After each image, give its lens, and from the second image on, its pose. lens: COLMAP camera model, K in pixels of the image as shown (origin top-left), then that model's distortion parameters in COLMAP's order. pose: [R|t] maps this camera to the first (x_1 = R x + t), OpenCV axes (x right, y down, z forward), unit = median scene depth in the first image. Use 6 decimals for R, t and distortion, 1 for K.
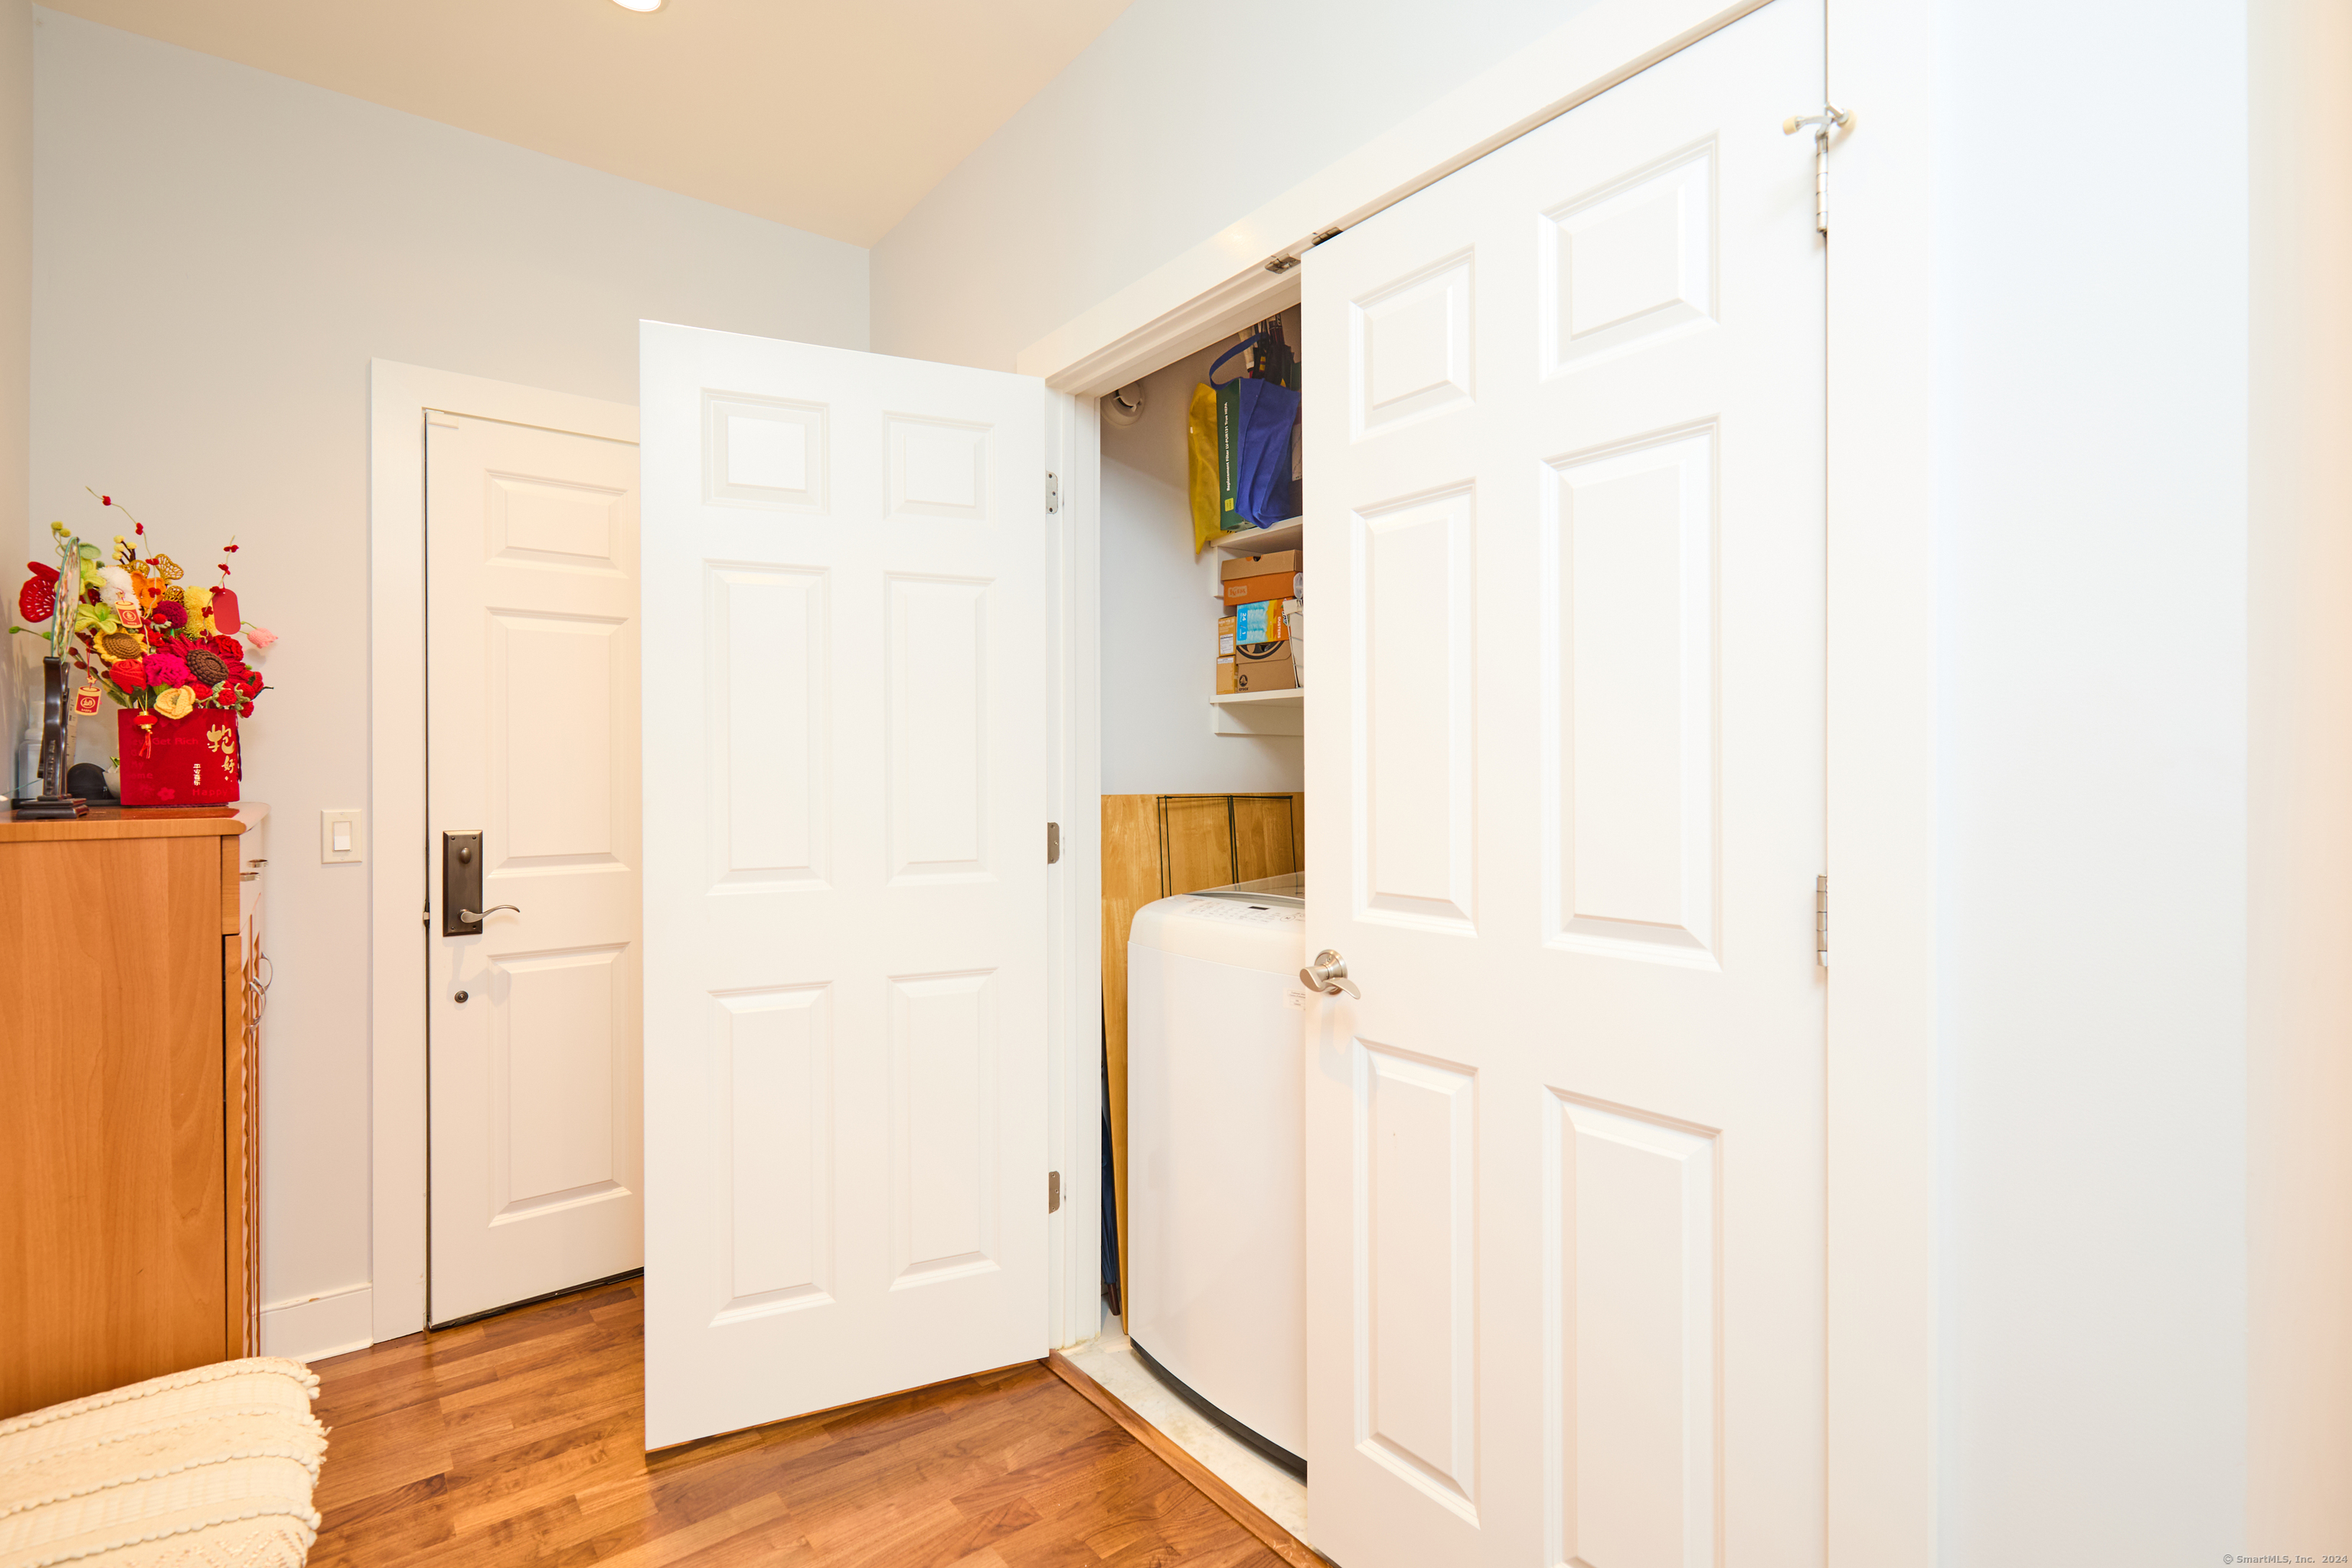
lens RADIAL K [[1079.2, 0, 1172.4], [0, 1079.2, 776.6], [0, 0, 1]] dist [0.004474, -0.000997]
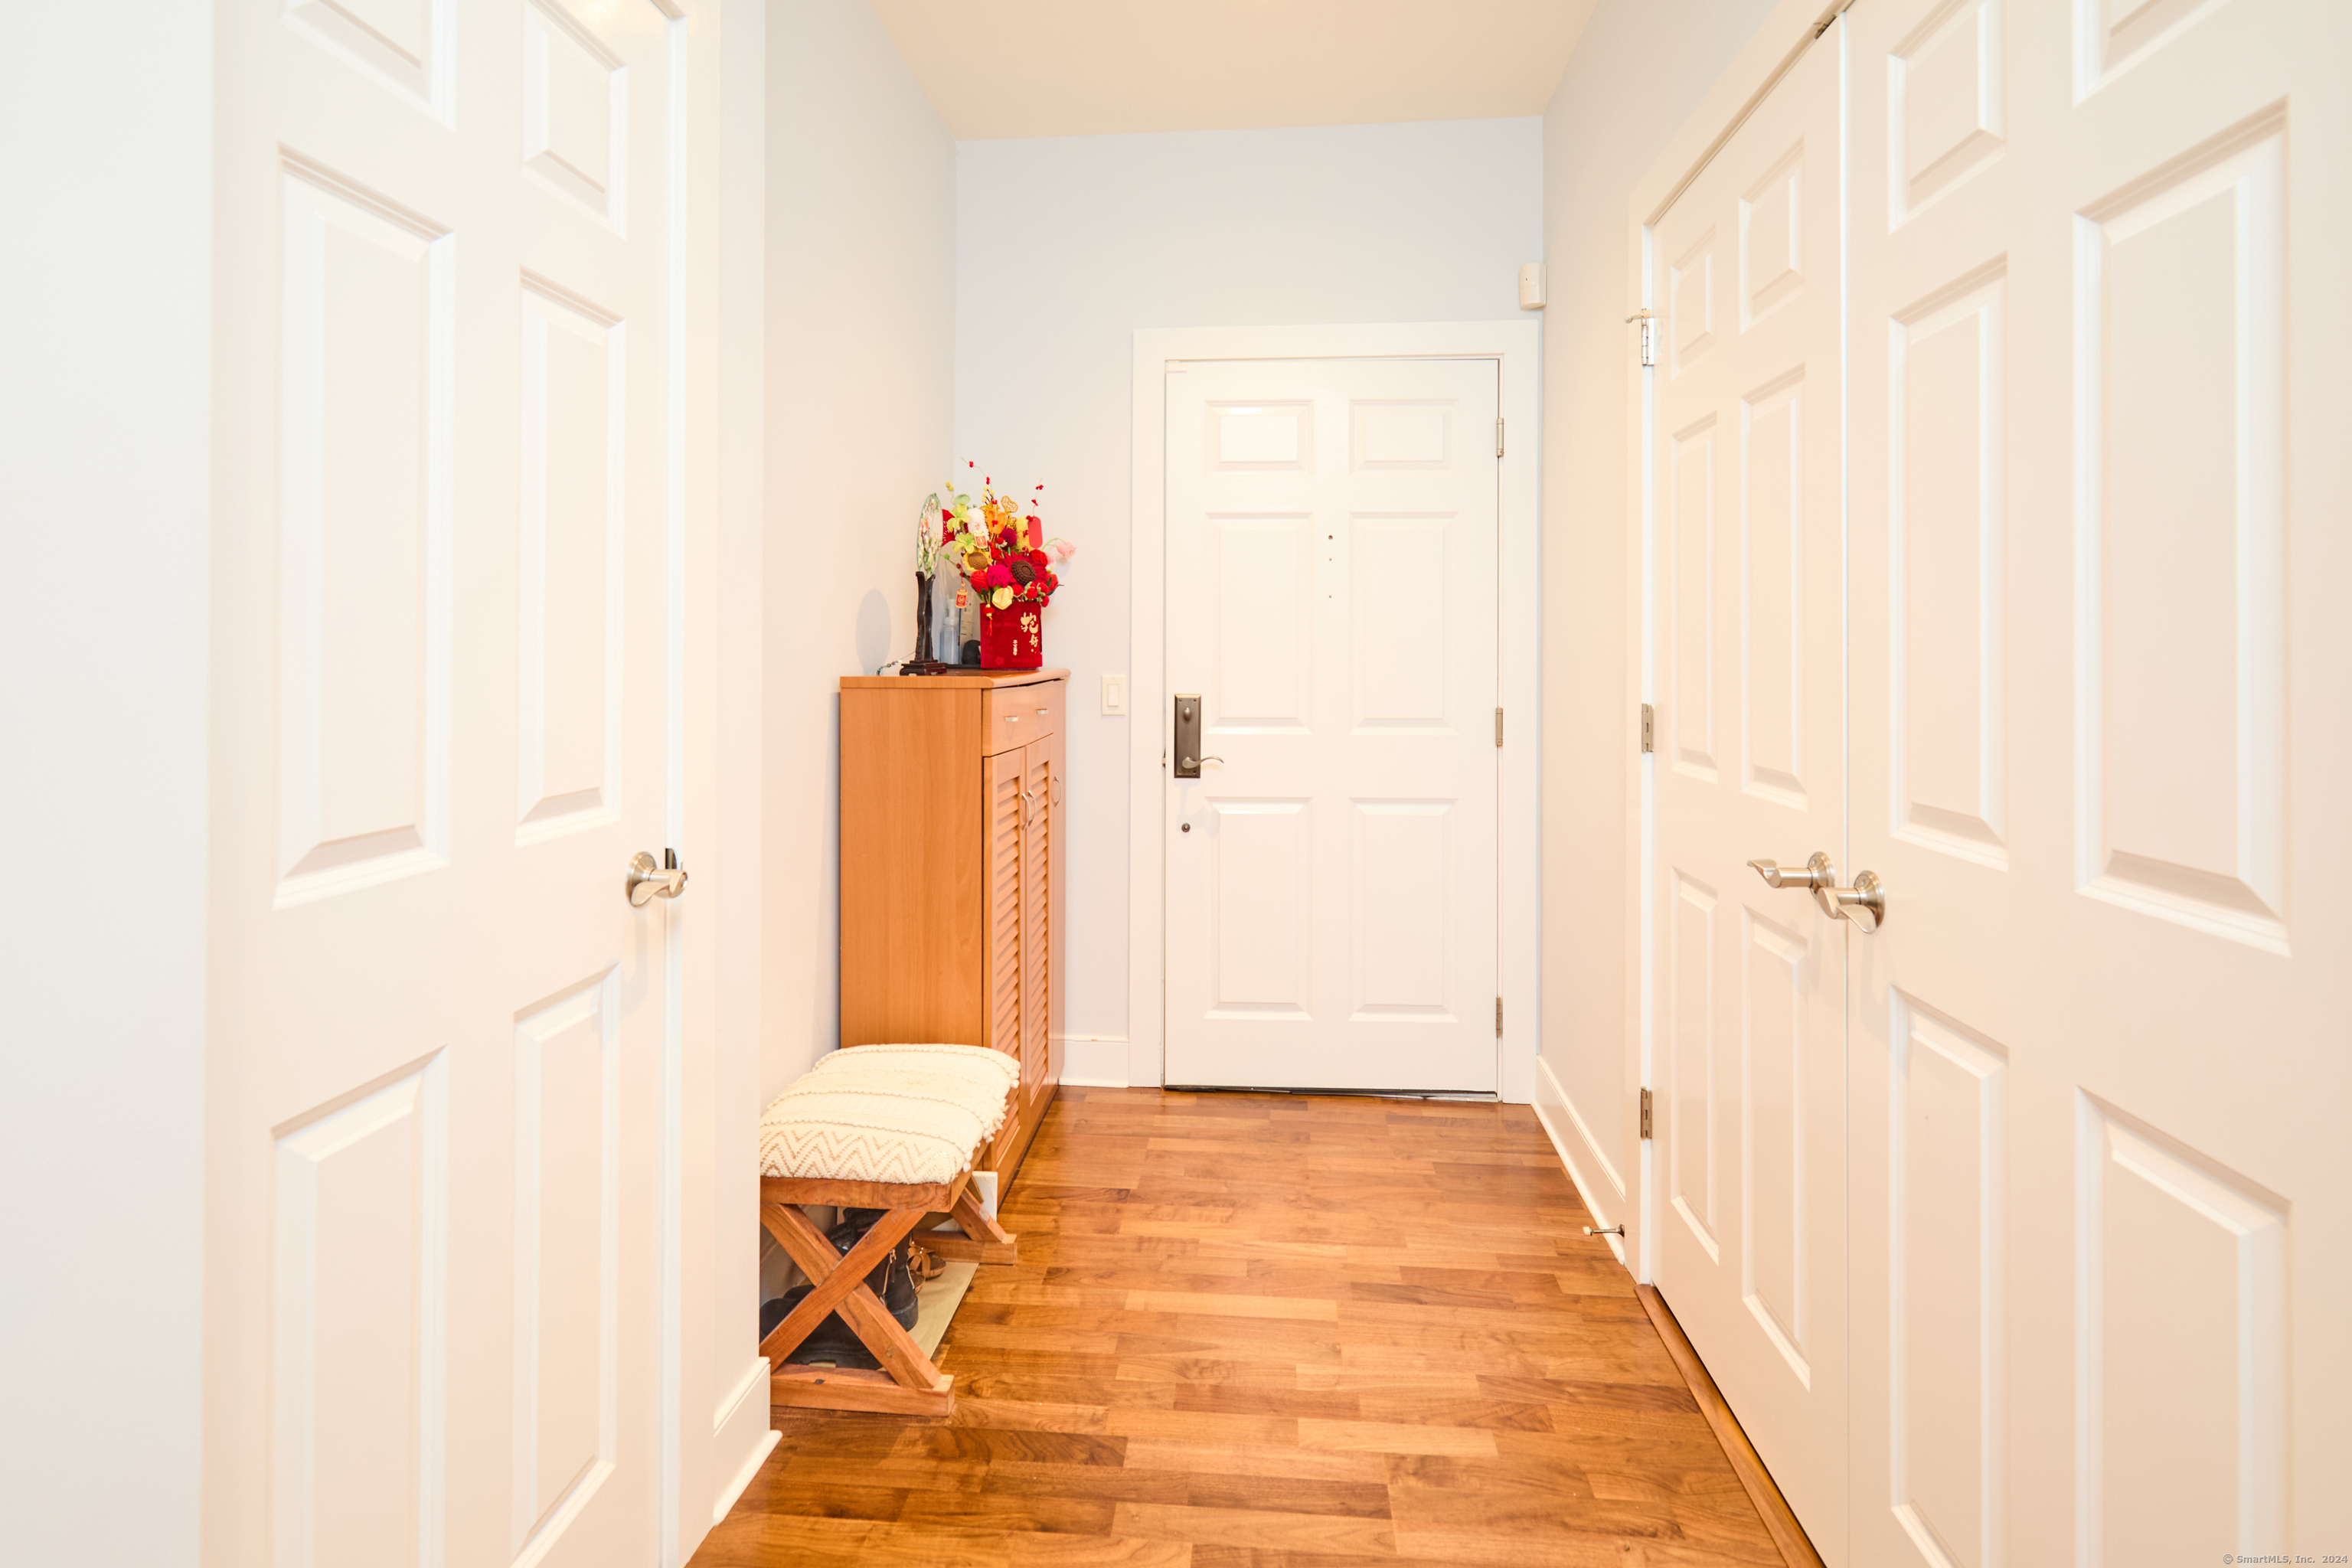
lens RADIAL K [[1139.2, 0, 1185.1], [0, 1139.2, 650.9], [0, 0, 1]] dist [-0.000106, -0.001243]
pose [[0.741511, 0.006058, -0.670913, 0.278419], [-0.009395, 0.999955, -0.001355, 0.002323], [0.670875, 0.007308, 0.741535, 0.030497]]
